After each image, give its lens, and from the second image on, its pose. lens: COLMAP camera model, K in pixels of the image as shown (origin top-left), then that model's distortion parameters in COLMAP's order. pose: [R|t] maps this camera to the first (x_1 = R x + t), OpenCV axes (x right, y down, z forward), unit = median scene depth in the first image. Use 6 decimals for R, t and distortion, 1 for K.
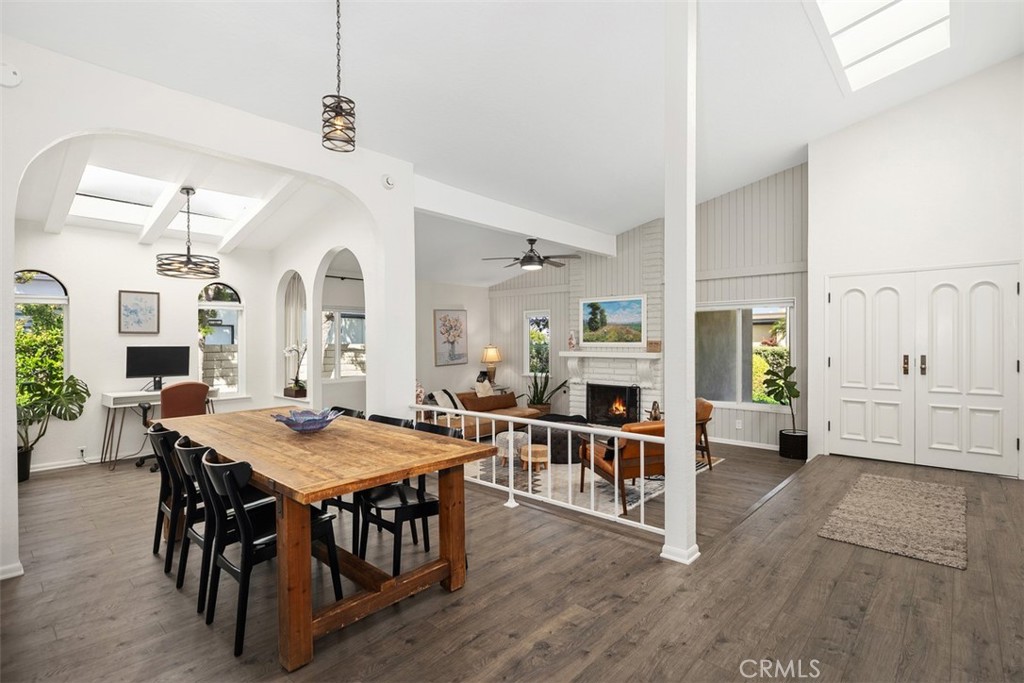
lens RADIAL K [[496.7, 0, 512.0], [0, 496.7, 341.5], [0, 0, 1]] dist [-0.001013, -0.000415]
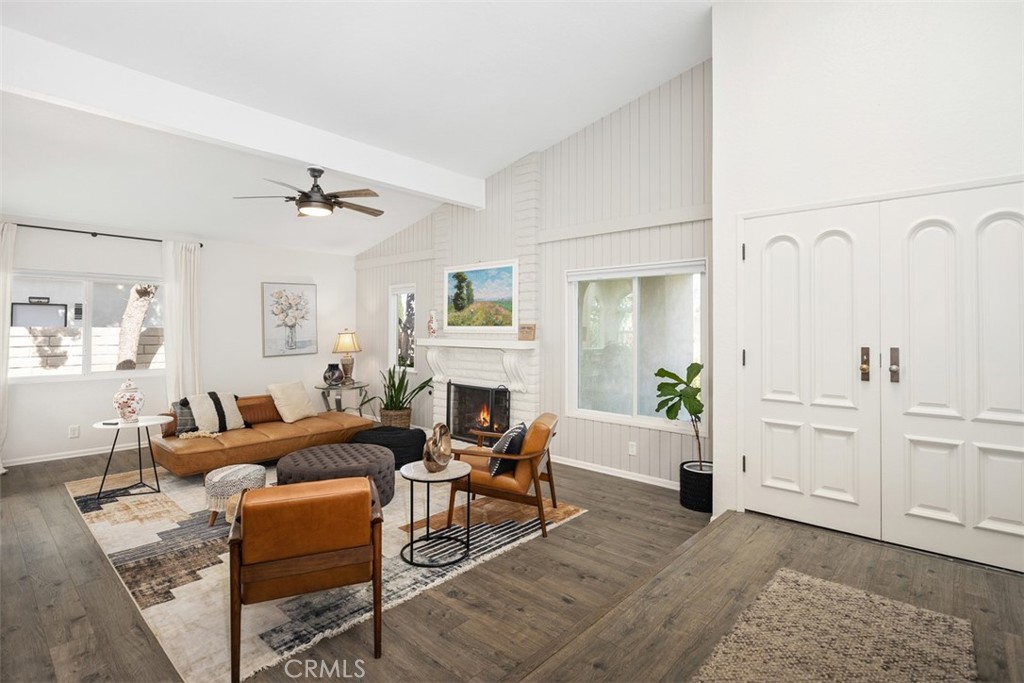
lens RADIAL K [[497.9, 0, 511.1], [0, 497.9, 321.5], [0, 0, 1]] dist [-0.001540, 0.000116]
pose [[0.999983, 0.005730, -0.000695, 0.257519], [-0.005740, 0.999866, -0.015309, 0.005668], [0.000607, 0.015312, 0.999883, 0.284237]]
